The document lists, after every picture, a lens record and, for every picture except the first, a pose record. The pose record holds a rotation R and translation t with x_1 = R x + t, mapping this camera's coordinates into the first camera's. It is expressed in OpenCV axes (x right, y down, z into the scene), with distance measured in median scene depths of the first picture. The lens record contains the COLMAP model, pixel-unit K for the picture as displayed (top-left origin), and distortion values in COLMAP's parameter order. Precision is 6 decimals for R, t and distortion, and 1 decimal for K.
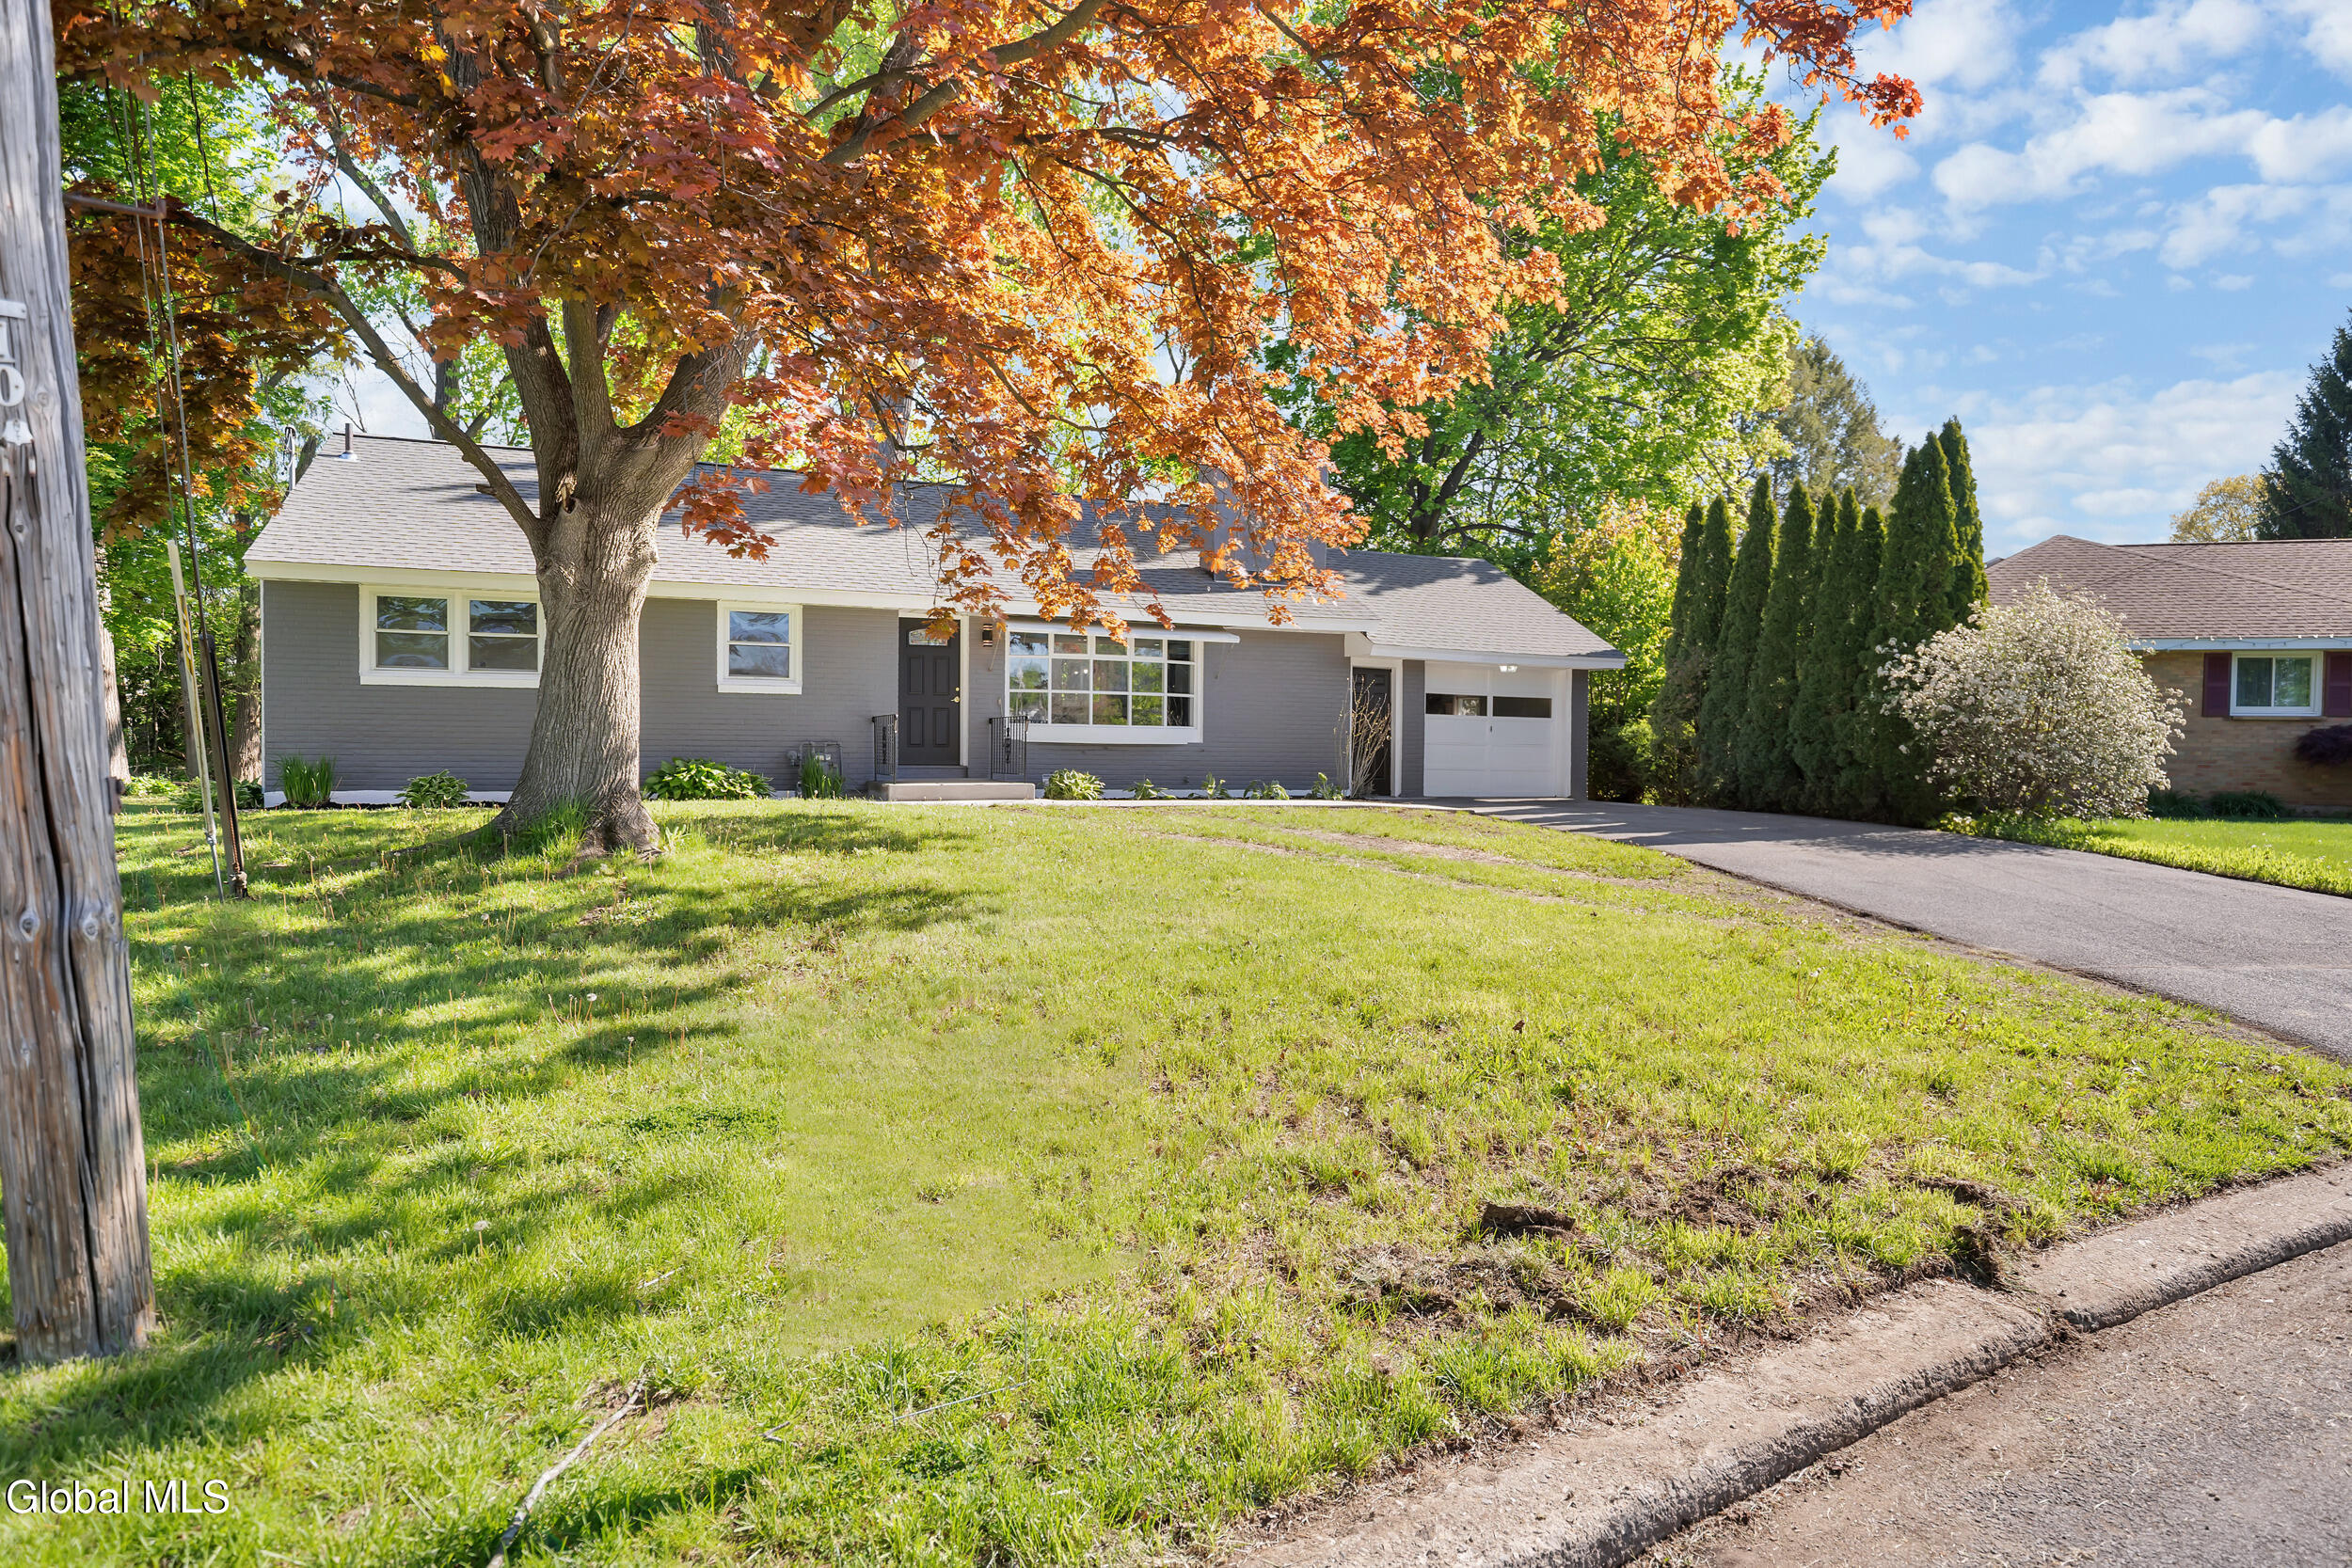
lens RADIAL K [[1320.1, 0, 1176.0], [0, 1320.1, 784.0], [0, 0, 1]] dist [-0.060834, -0.000150]
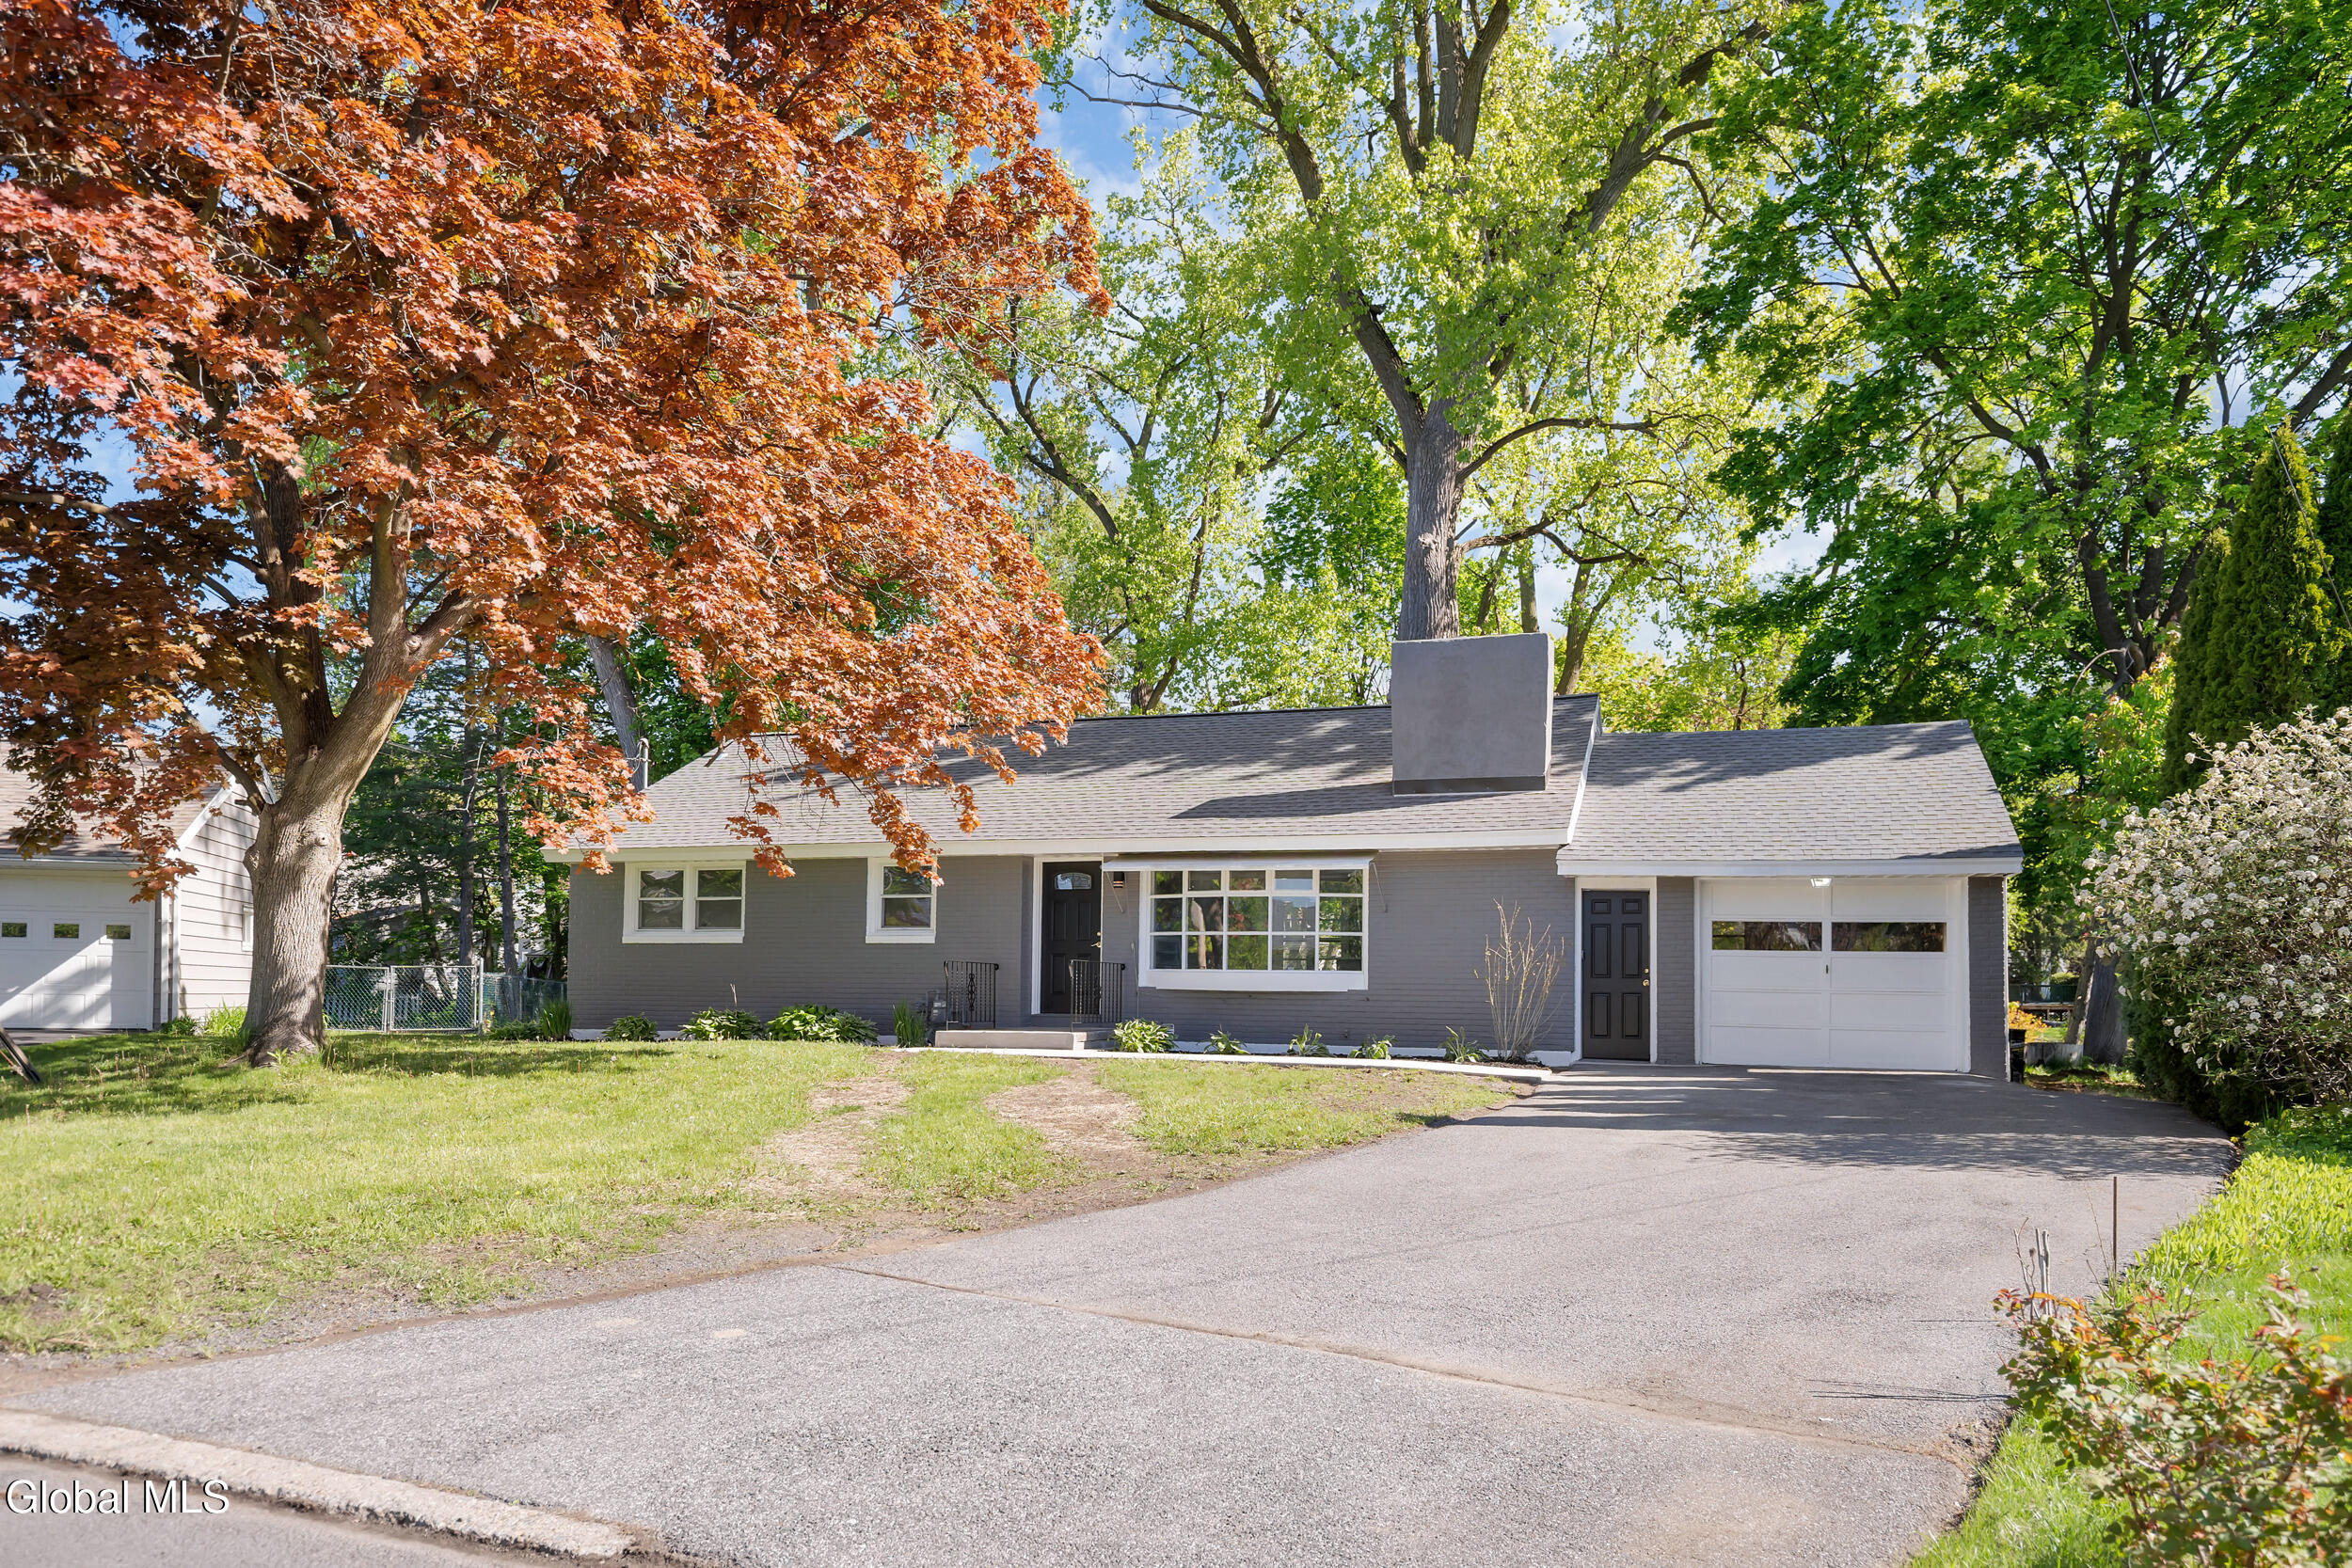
lens RADIAL K [[1536.8, 0, 1176.0], [0, 1536.8, 784.0], [0, 0, 1]] dist [0.034873, 0.001330]
pose [[0.732484, -0.094203, -0.674235, 0.614135], [-0.024618, 0.986067, -0.164517, 0.003255], [0.680339, 0.137104, 0.719960, 0.205751]]
